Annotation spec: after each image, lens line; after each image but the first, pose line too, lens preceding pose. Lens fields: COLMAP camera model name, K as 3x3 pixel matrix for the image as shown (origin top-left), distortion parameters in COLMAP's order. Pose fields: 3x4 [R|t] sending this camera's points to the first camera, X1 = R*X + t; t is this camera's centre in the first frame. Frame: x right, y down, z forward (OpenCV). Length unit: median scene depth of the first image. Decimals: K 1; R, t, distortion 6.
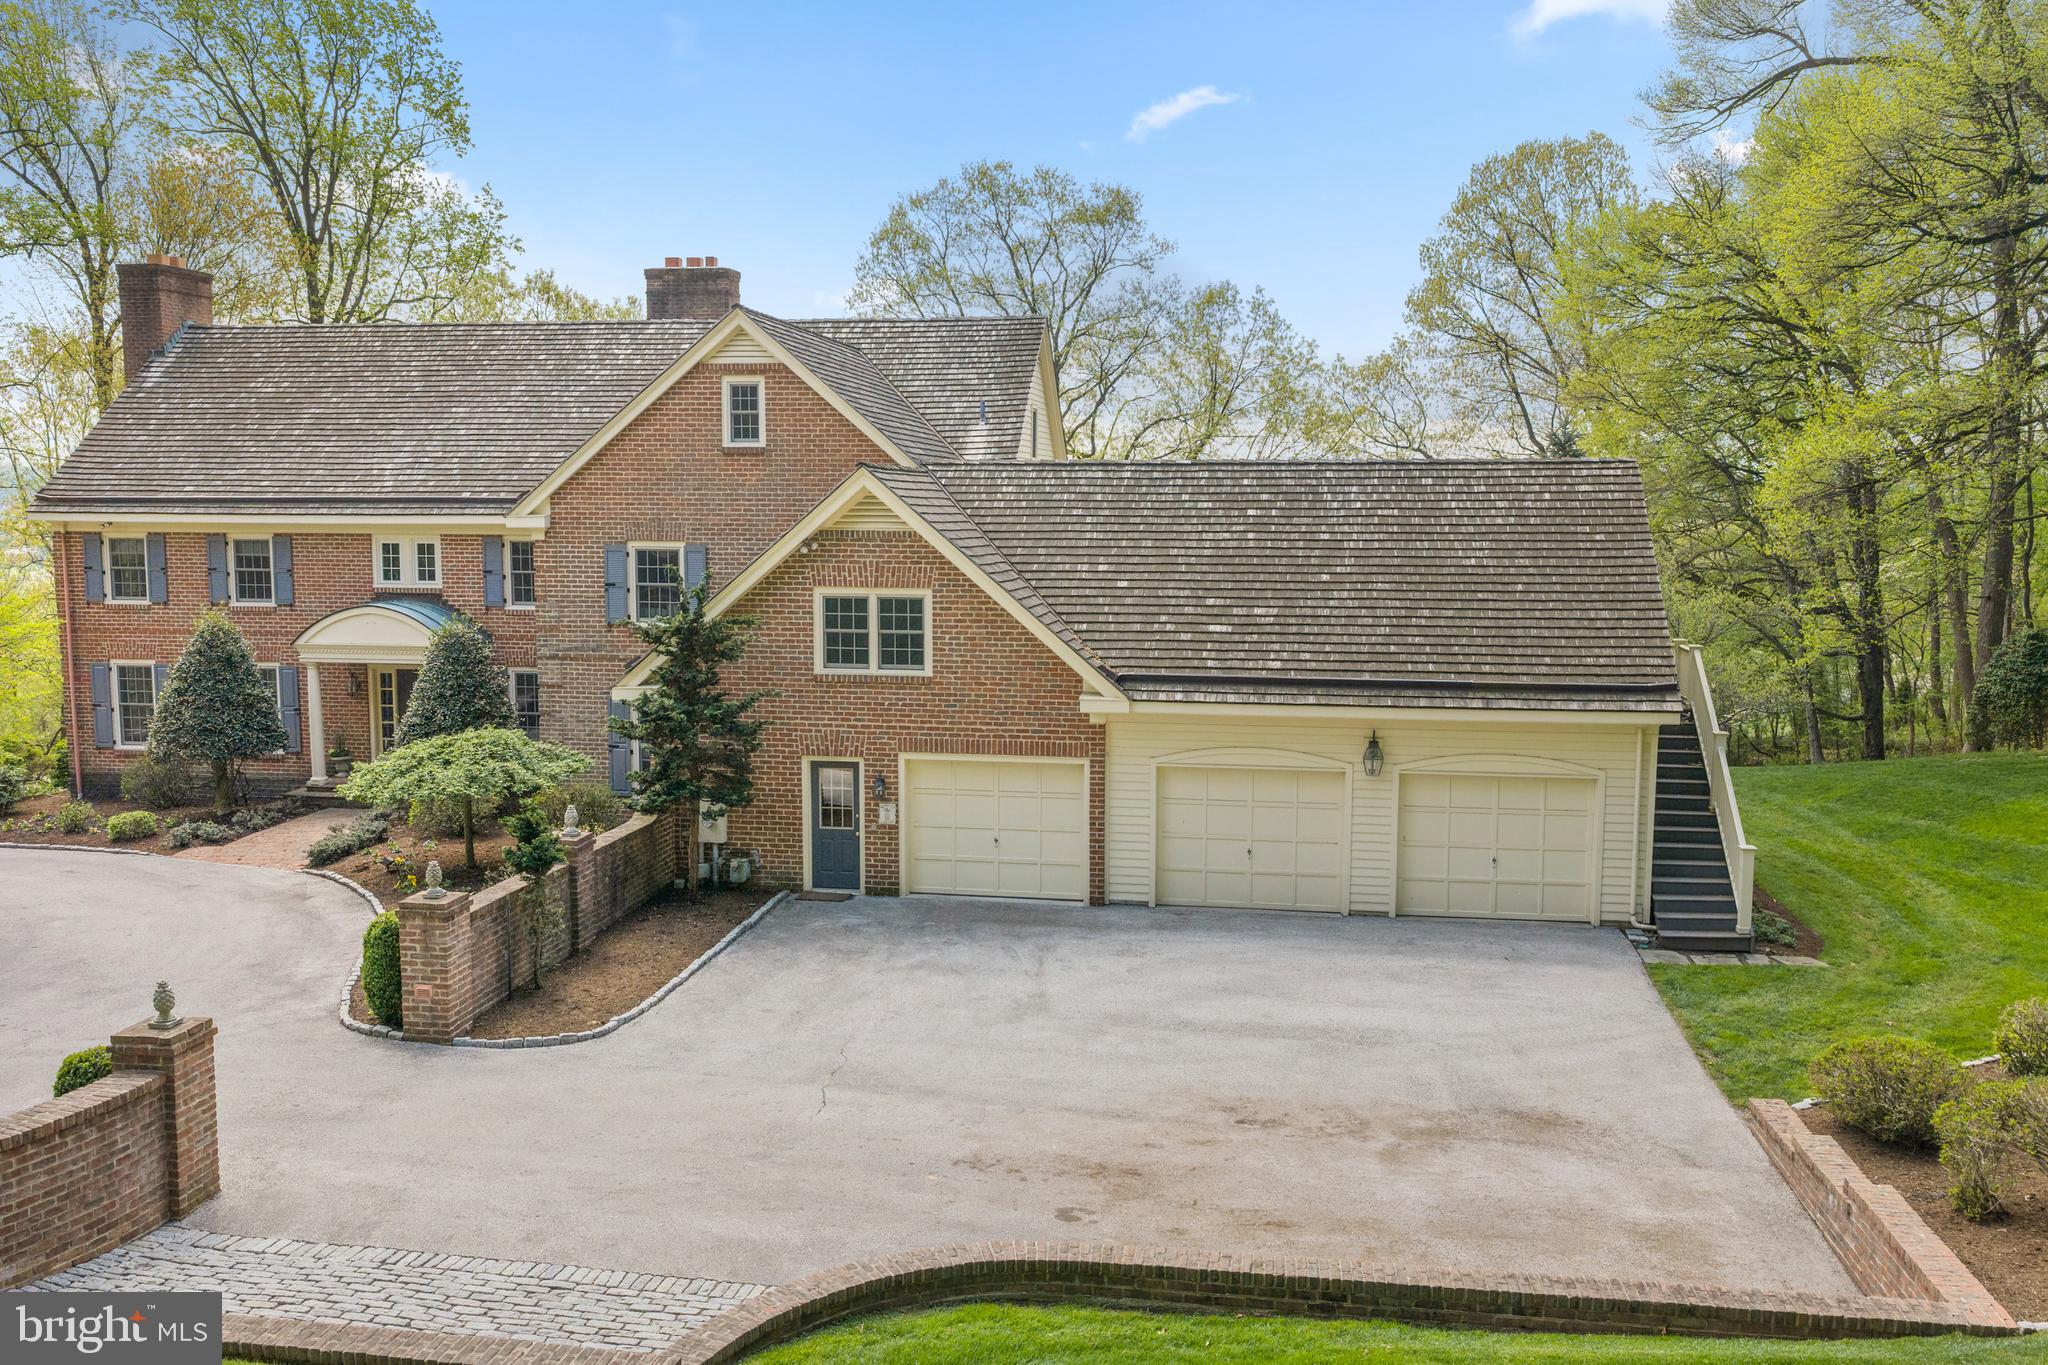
lens RADIAL K [[1681.5, 0, 1032.3], [0, 1681.5, 718.6], [0, 0, 1]] dist [0.014835, -0.020170]
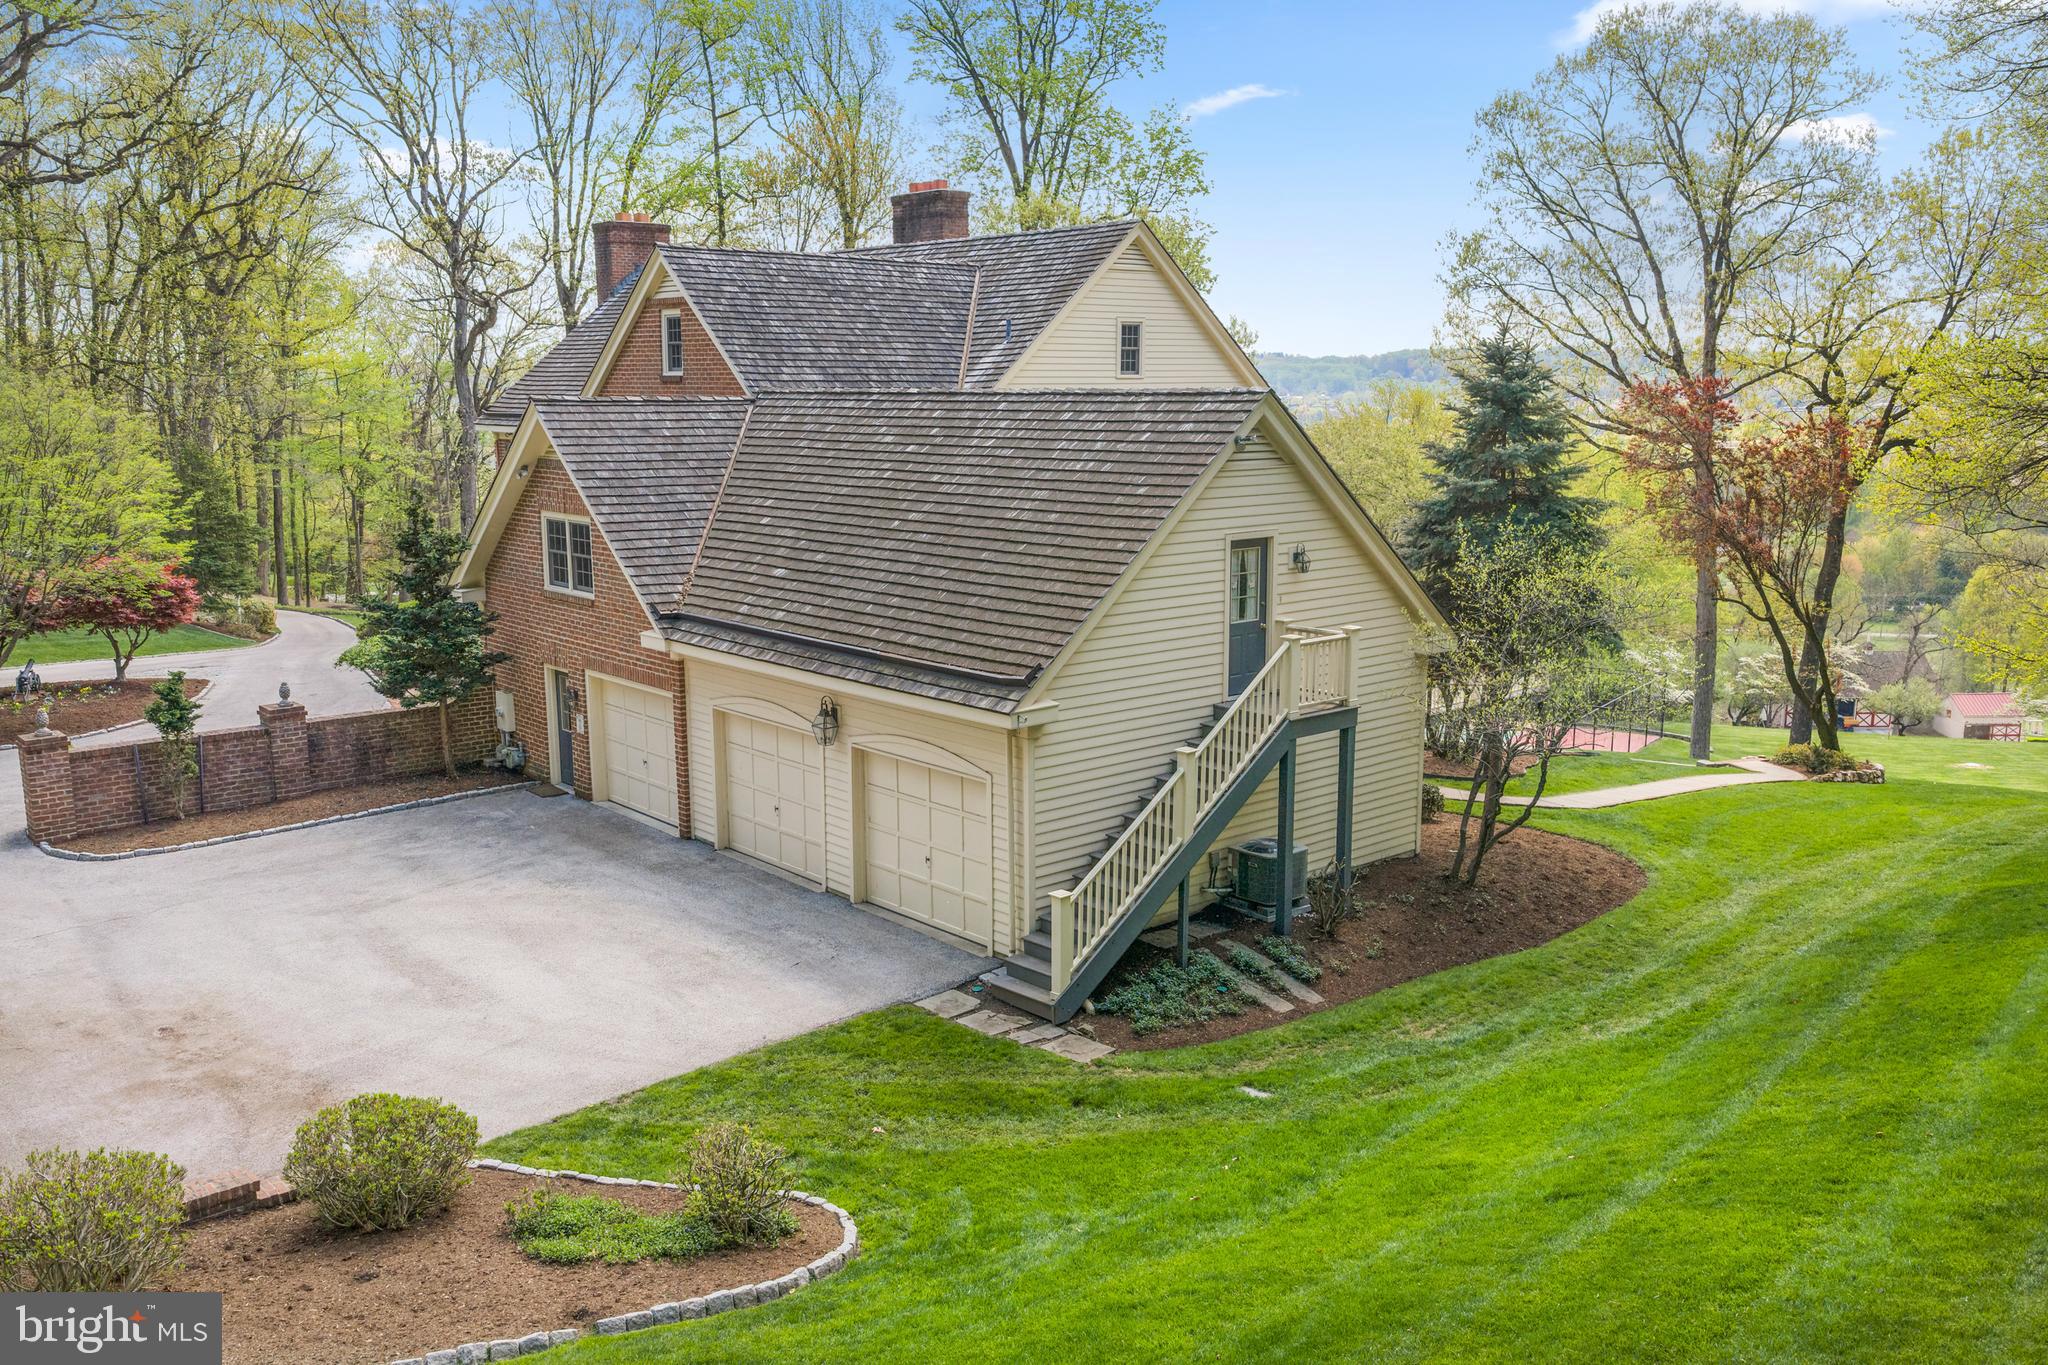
lens RADIAL K [[1681.5, 0, 1032.3], [0, 1681.5, 718.6], [0, 0, 1]] dist [0.014835, -0.020170]
pose [[0.767453, 0.119015, -0.629962, 0.892438], [-0.078060, 0.992654, 0.092440, -0.075741], [0.636336, -0.021768, 0.771105, 0.384366]]
